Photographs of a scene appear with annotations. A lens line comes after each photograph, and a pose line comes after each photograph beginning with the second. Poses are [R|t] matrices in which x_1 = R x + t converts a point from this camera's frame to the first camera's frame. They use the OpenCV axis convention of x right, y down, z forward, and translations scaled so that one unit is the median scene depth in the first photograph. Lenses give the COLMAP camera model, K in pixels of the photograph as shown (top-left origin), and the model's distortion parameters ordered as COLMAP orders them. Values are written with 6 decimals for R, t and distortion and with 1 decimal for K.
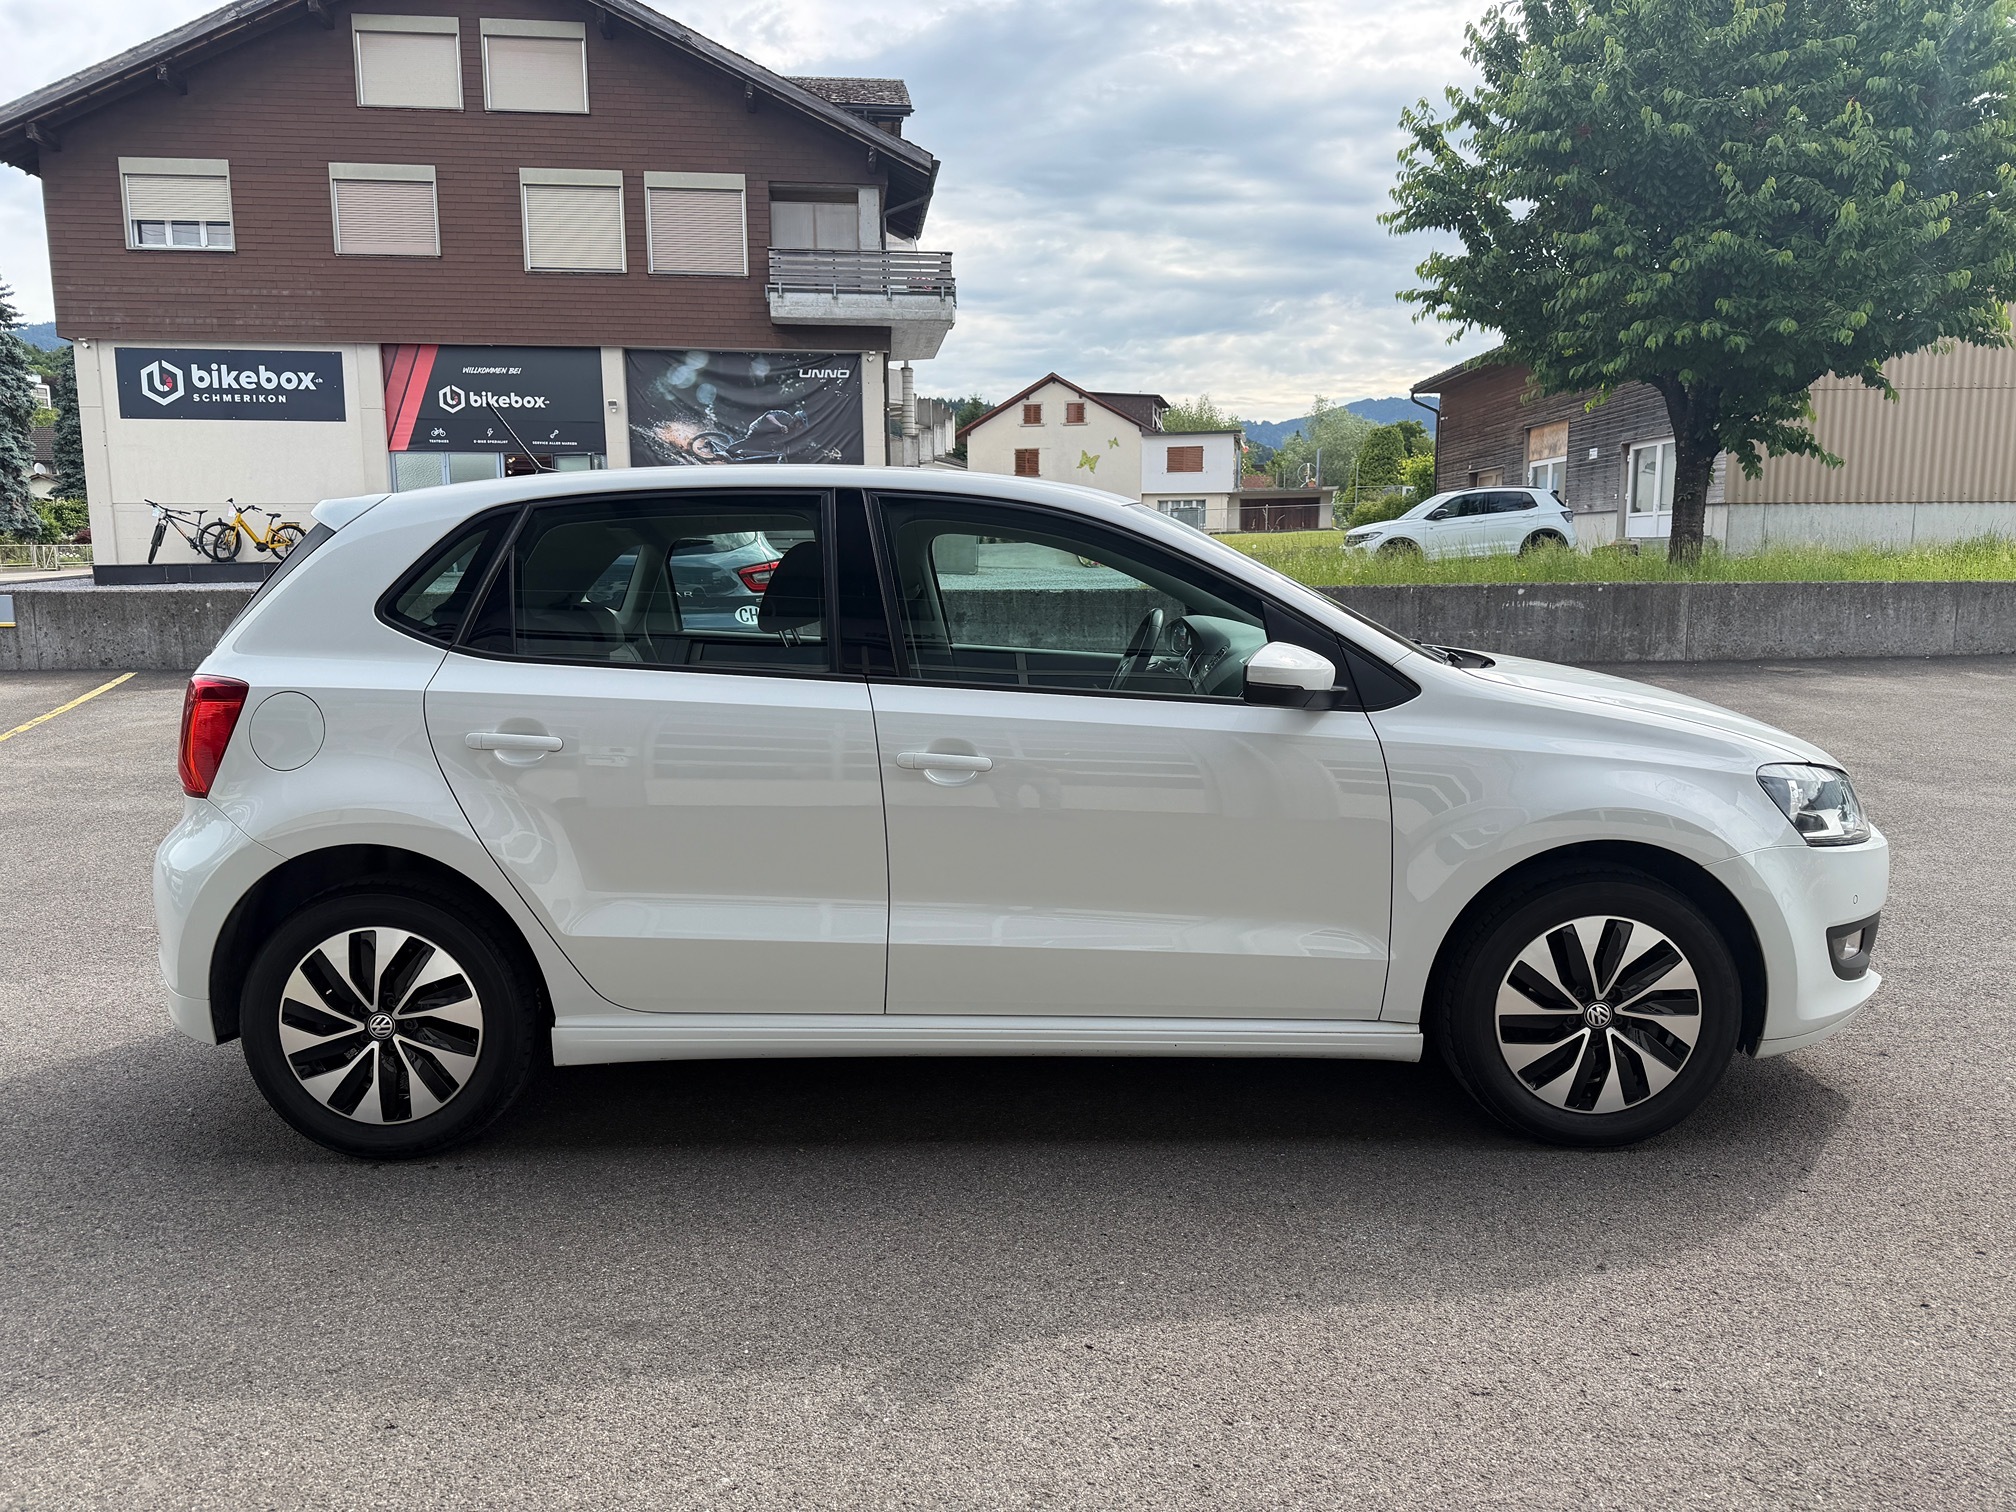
lens RADIAL K [[1438.5, 0, 994.3], [0, 1438.5, 769.3], [0, 0, 1]] dist [0.009697, -0.014263]
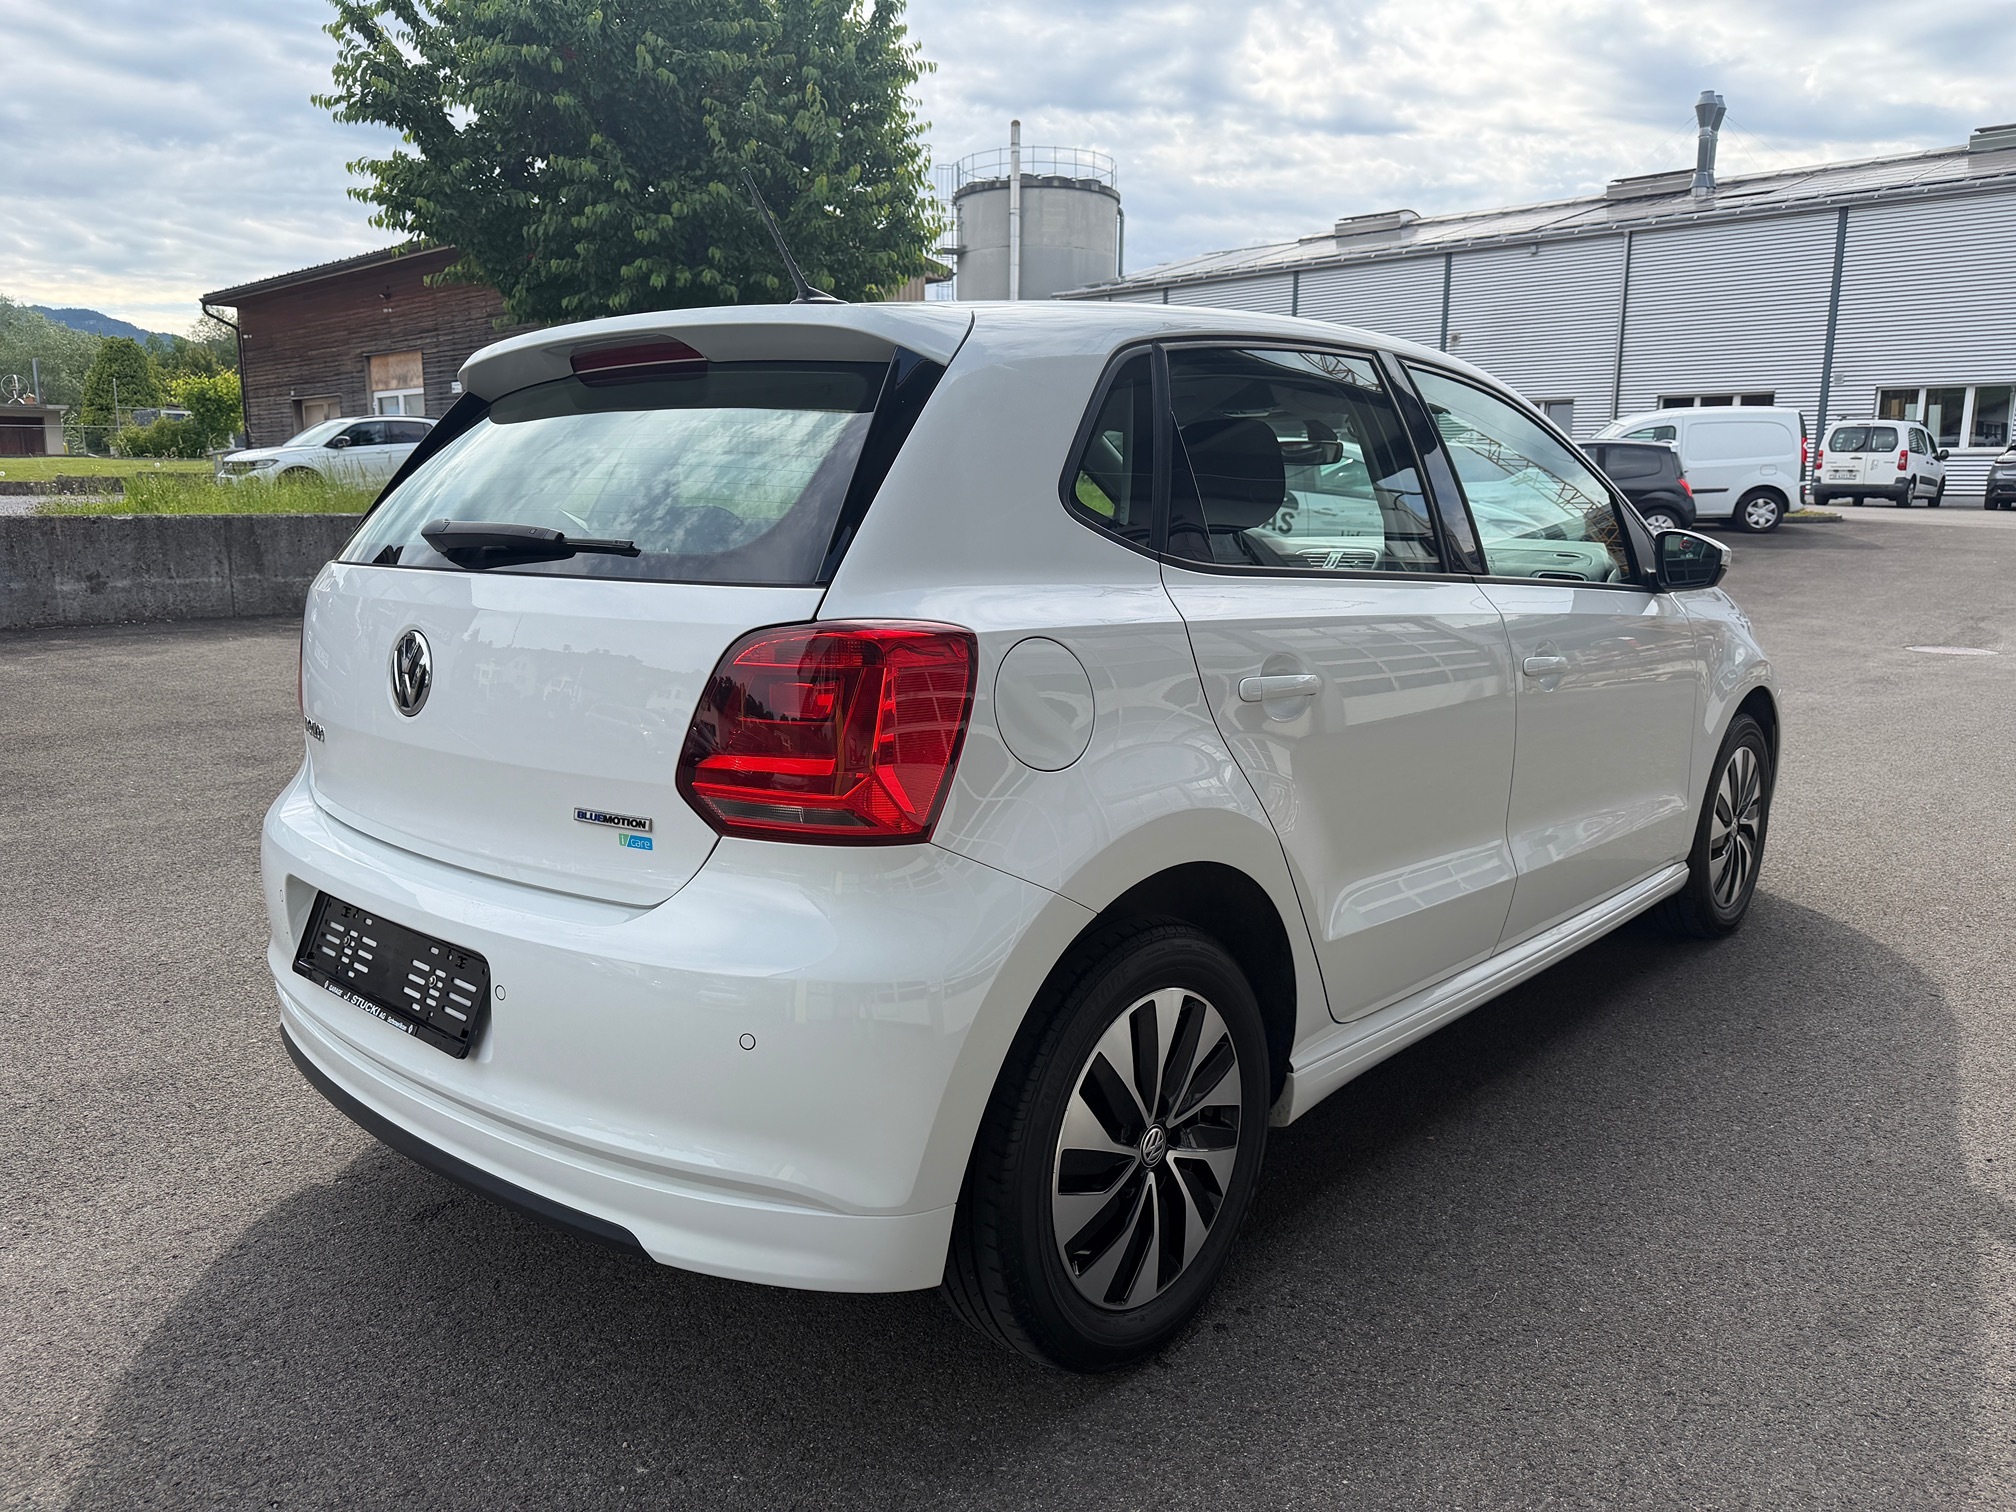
lens RADIAL K [[1438.5, 0, 1023.4], [0, 1438.5, 761.5], [0, 0, 1]] dist [0.009697, -0.014263]
pose [[0.663872, -0.125280, 0.737278, -0.117465], [0.099345, 0.991905, 0.079093, -0.006214], [-0.741218, 0.020737, 0.670944, 0.078234]]
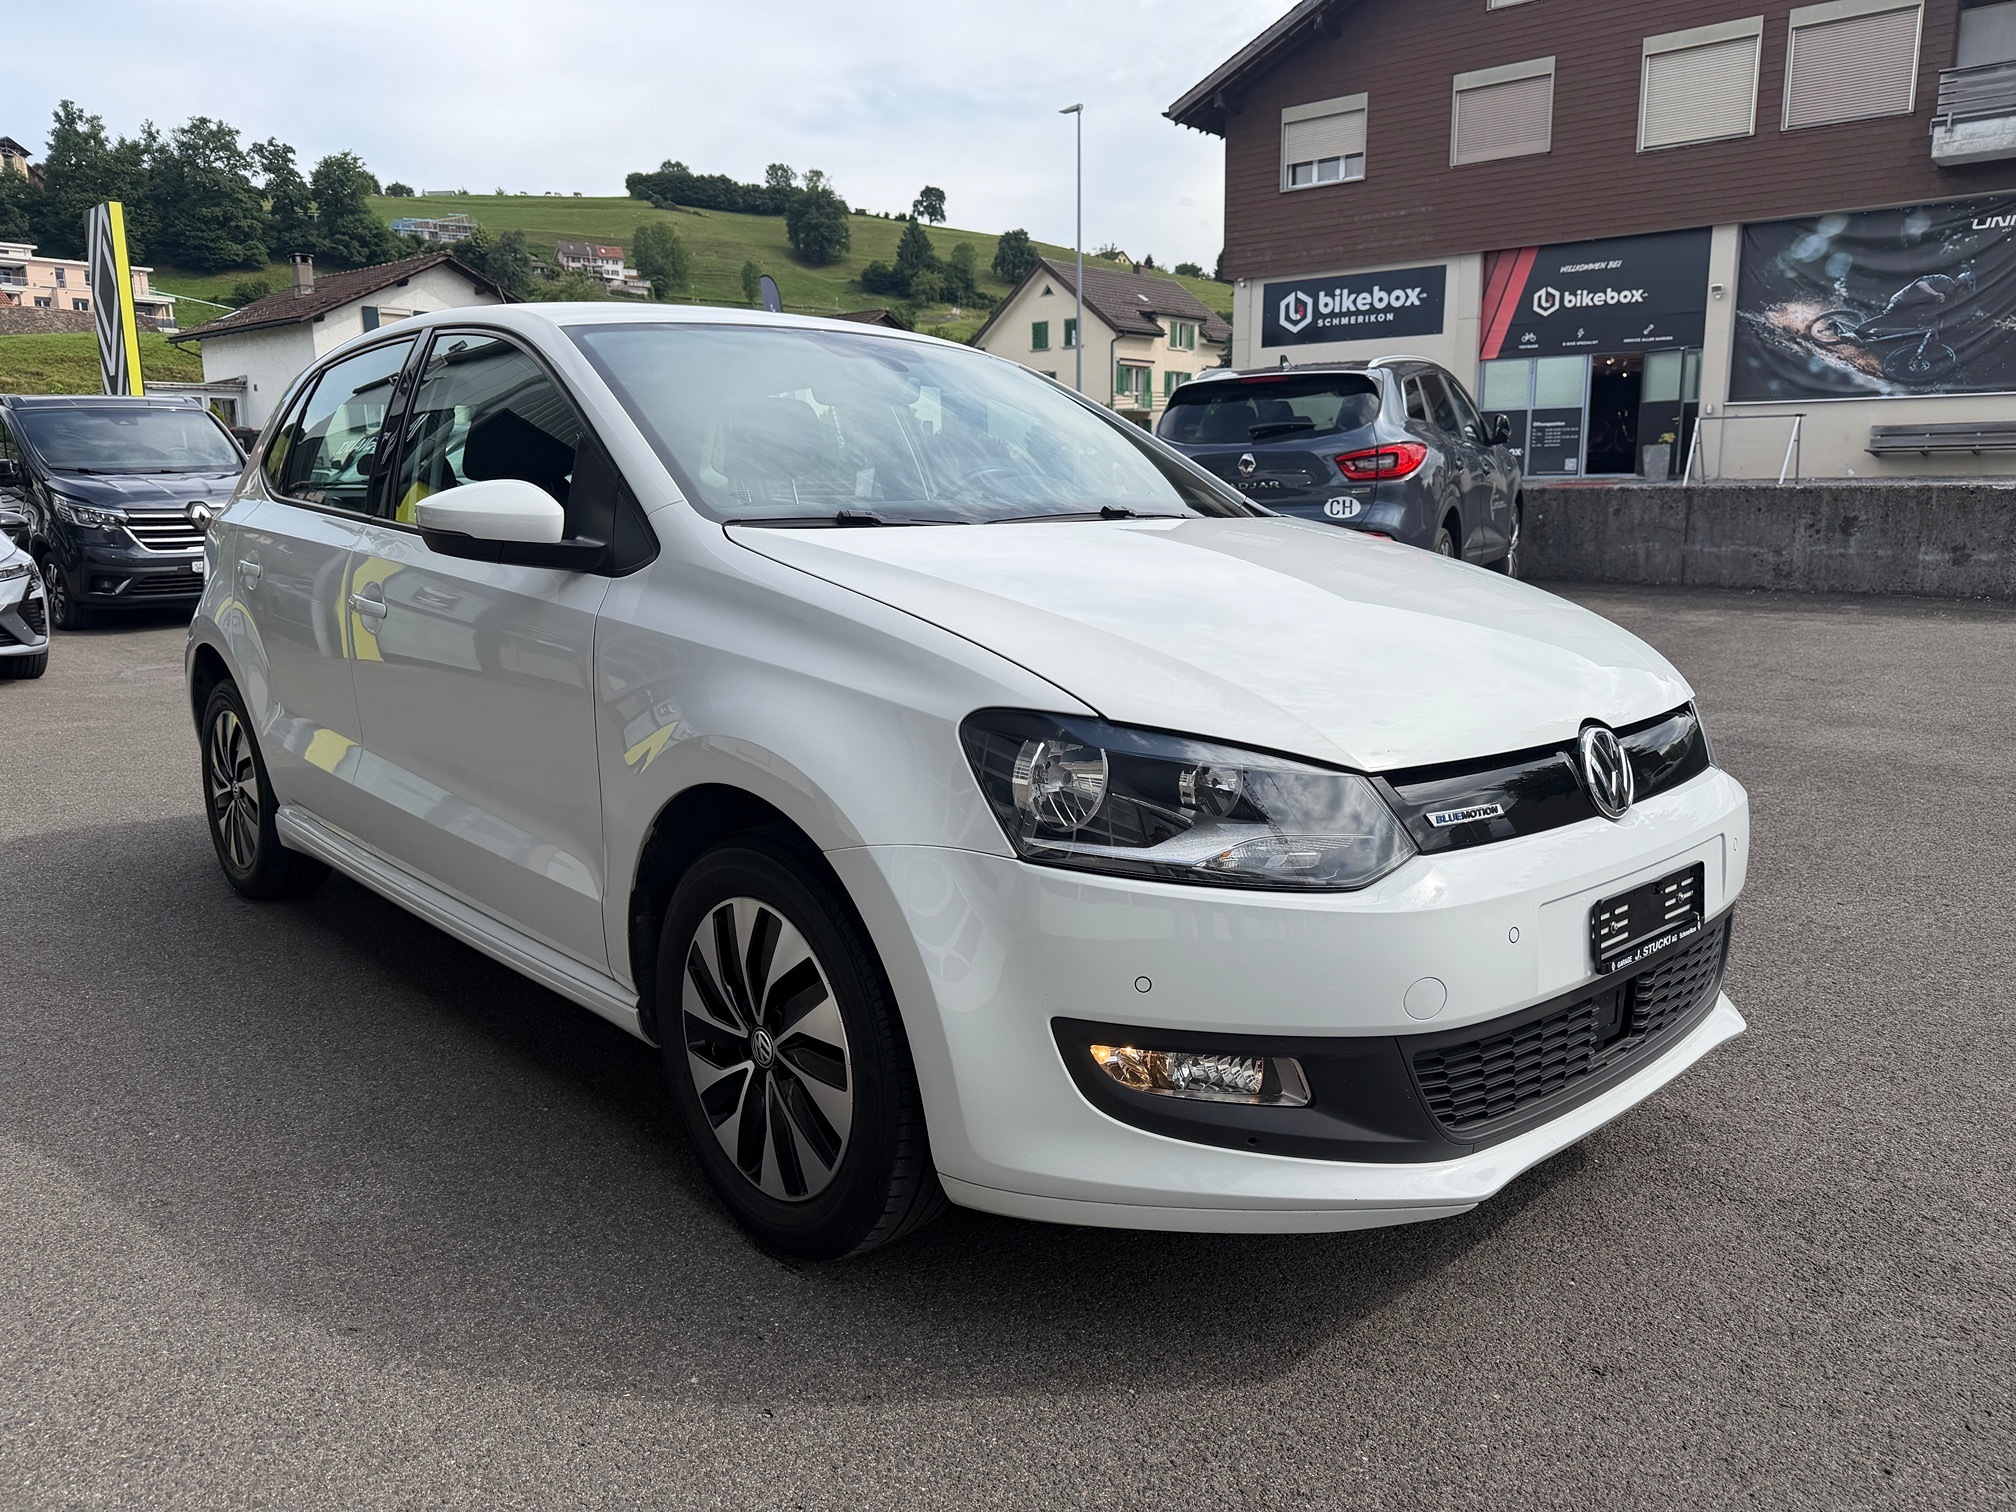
lens RADIAL K [[1438.5, 0, 1007.4], [0, 1438.5, 757.4], [0, 0, 1]] dist [0.009697, -0.014263]
pose [[0.678271, 0.132329, -0.722798, 0.122158], [-0.098445, 0.991148, 0.089078, -0.004137], [0.728188, 0.010737, 0.685294, 0.079794]]
